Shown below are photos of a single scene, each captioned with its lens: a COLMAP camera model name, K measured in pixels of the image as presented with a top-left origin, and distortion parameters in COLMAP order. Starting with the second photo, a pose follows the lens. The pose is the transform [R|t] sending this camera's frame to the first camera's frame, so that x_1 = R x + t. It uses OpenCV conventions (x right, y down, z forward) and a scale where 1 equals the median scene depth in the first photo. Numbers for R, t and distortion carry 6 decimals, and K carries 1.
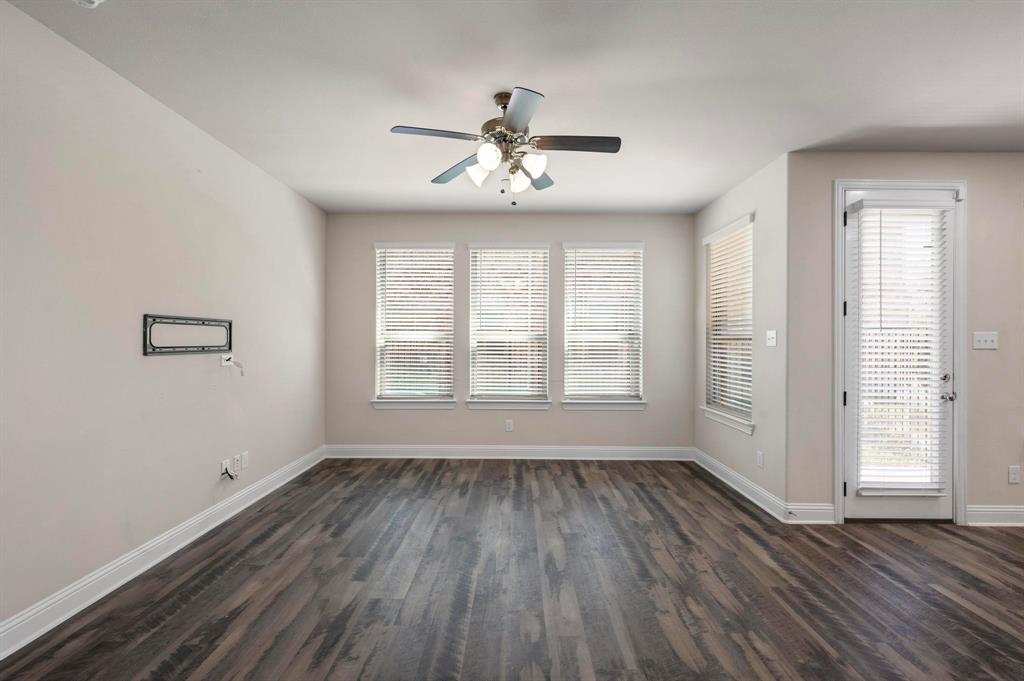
lens RADIAL K [[424.2, 0, 512.9], [0, 424.2, 335.8], [0, 0, 1]] dist [0.000273, 0.000262]
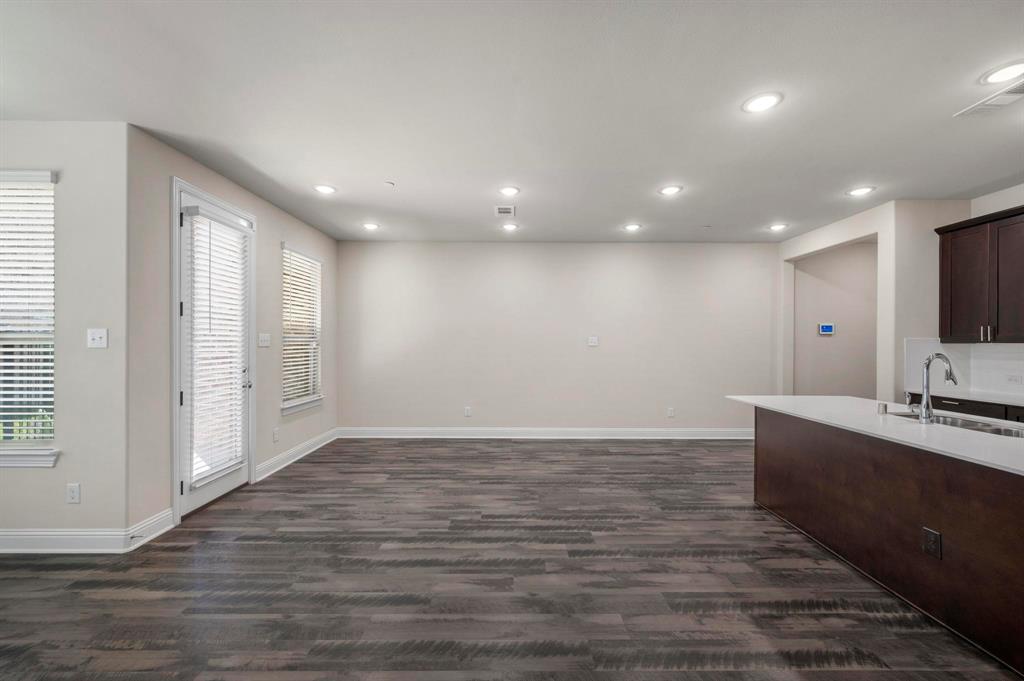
lens RADIAL K [[413.7, 0, 512.0], [0, 413.7, 340.5], [0, 0, 1]] dist [0.001665, 0.000307]
pose [[-0.008815, -0.002173, 0.999959, -0.210691], [-0.011142, 0.999936, 0.002074, -0.000264], [-0.999899, -0.011123, -0.008839, 0.229422]]
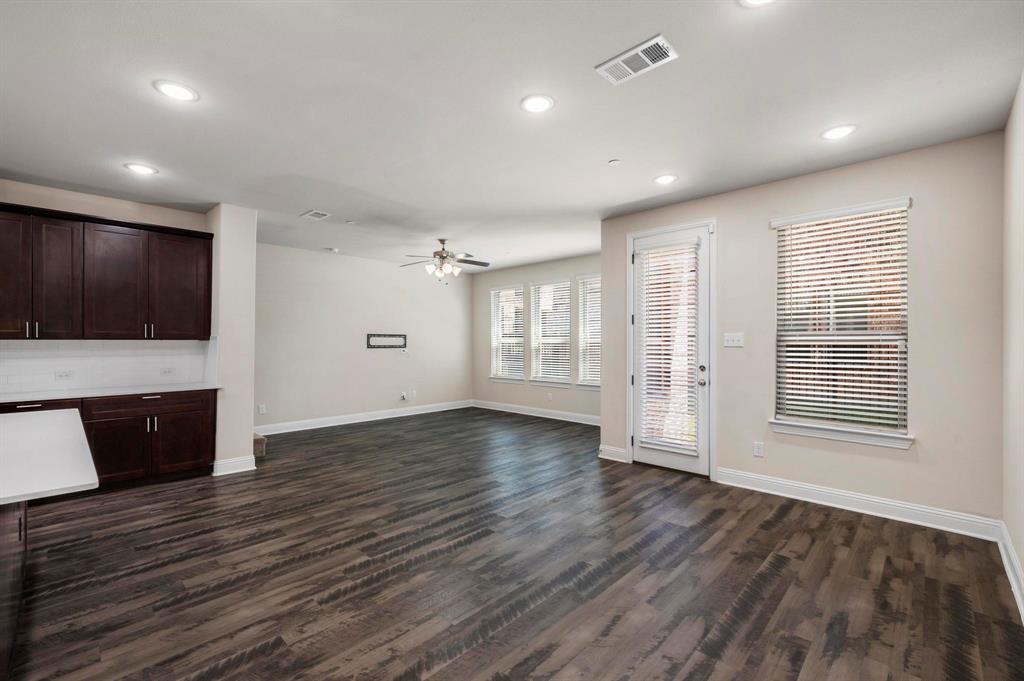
lens RADIAL K [[433.3, 0, 512.0], [0, 433.3, 340.5], [0, 0, 1]] dist [-0.002178, -0.000271]
pose [[0.728268, -0.009463, -0.685227, 1.527039], [0.011090, 0.999936, -0.002022, 0.008058], [0.685203, -0.006126, 0.728326, -0.394125]]
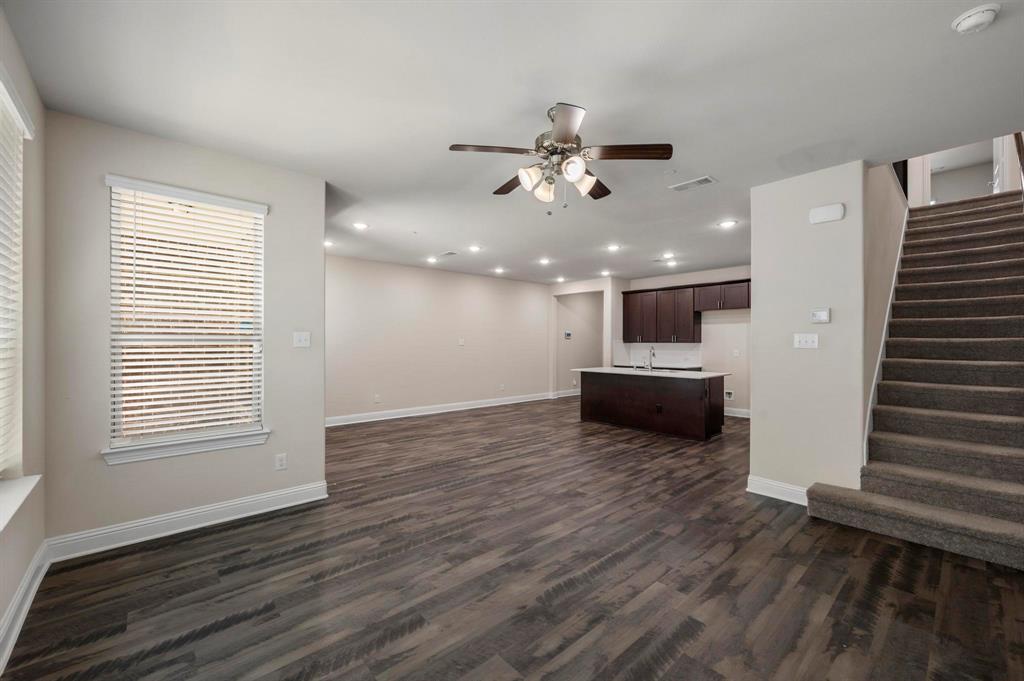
lens RADIAL K [[417.0, 0, 510.3], [0, 417.0, 343.6], [0, 0, 1]] dist [-0.000128, 0.000055]
pose [[-0.670499, -0.009099, 0.741855, -0.562128], [-0.012824, 0.999918, 0.000674, 0.007317], [-0.741800, -0.009062, -0.670560, 1.418200]]
